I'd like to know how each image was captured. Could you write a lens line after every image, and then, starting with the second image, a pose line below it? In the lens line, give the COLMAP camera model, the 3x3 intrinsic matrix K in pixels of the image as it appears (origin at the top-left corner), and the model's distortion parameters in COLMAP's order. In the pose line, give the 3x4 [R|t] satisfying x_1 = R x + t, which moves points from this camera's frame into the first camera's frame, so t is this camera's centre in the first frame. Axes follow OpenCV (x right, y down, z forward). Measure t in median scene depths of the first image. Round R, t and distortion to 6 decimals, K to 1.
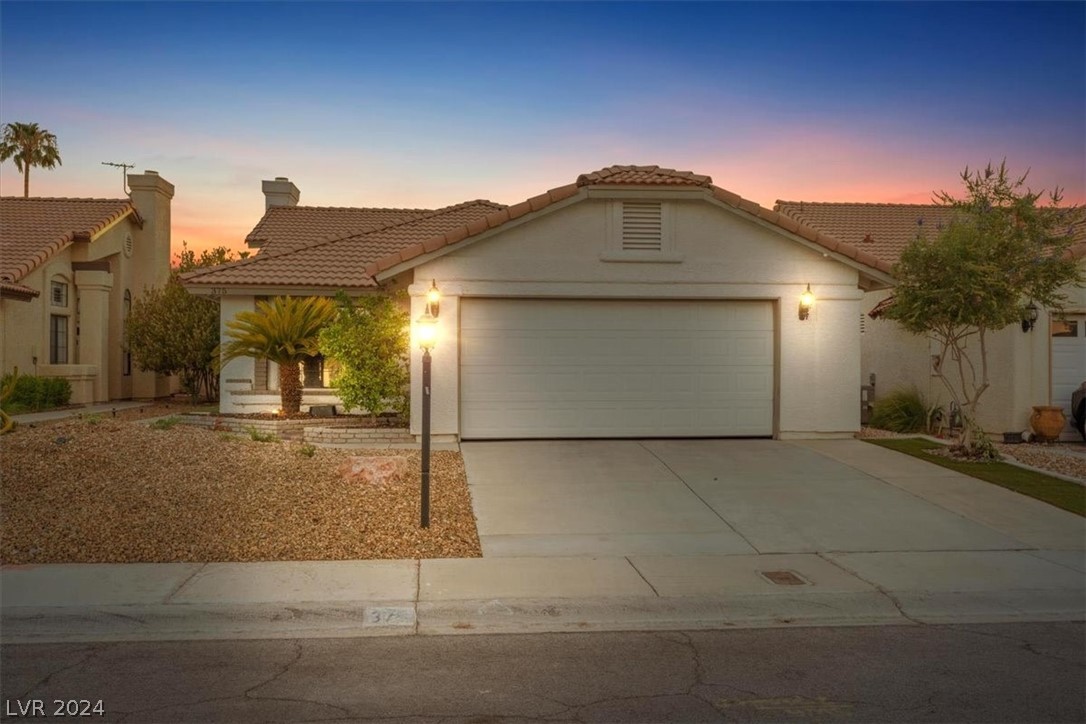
lens RADIAL K [[931.6, 0, 543.0], [0, 931.6, 362.0], [0, 0, 1]] dist [-0.000100, 0.001283]
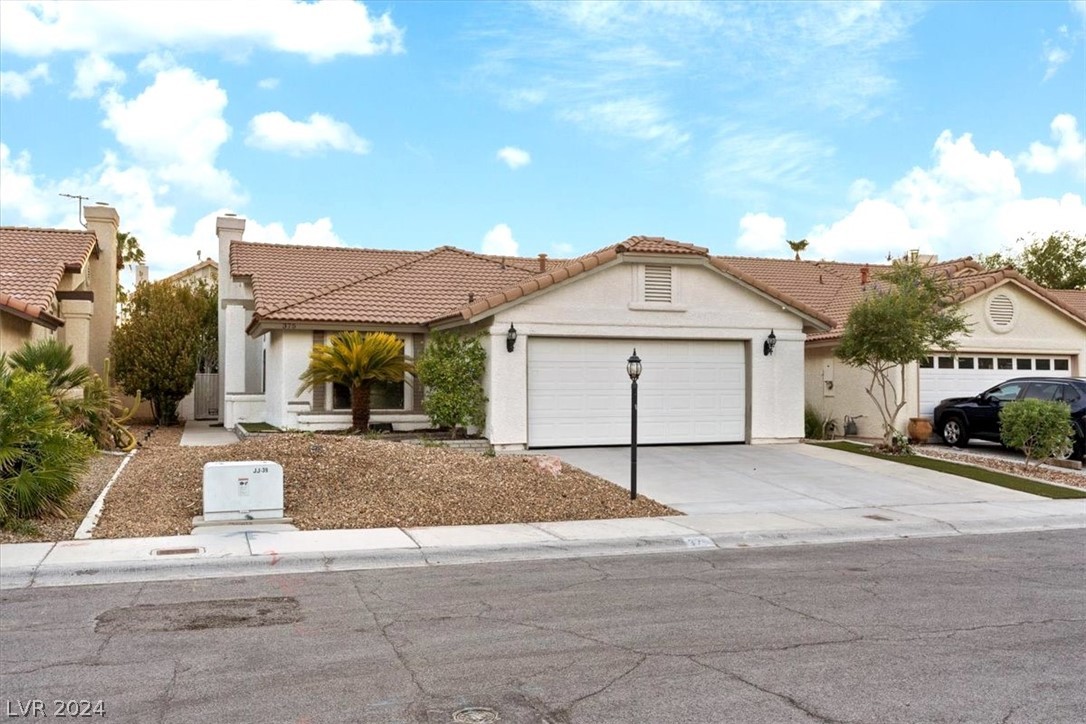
lens RADIAL K [[931.6, 0, 543.0], [0, 931.6, 362.0], [0, 0, 1]] dist [-0.000100, 0.001283]
pose [[0.971648, 0.004745, 0.236384, -0.355169], [0.001062, 0.999701, -0.024435, -0.002686], [-0.236429, 0.023993, 0.971353, -0.235829]]
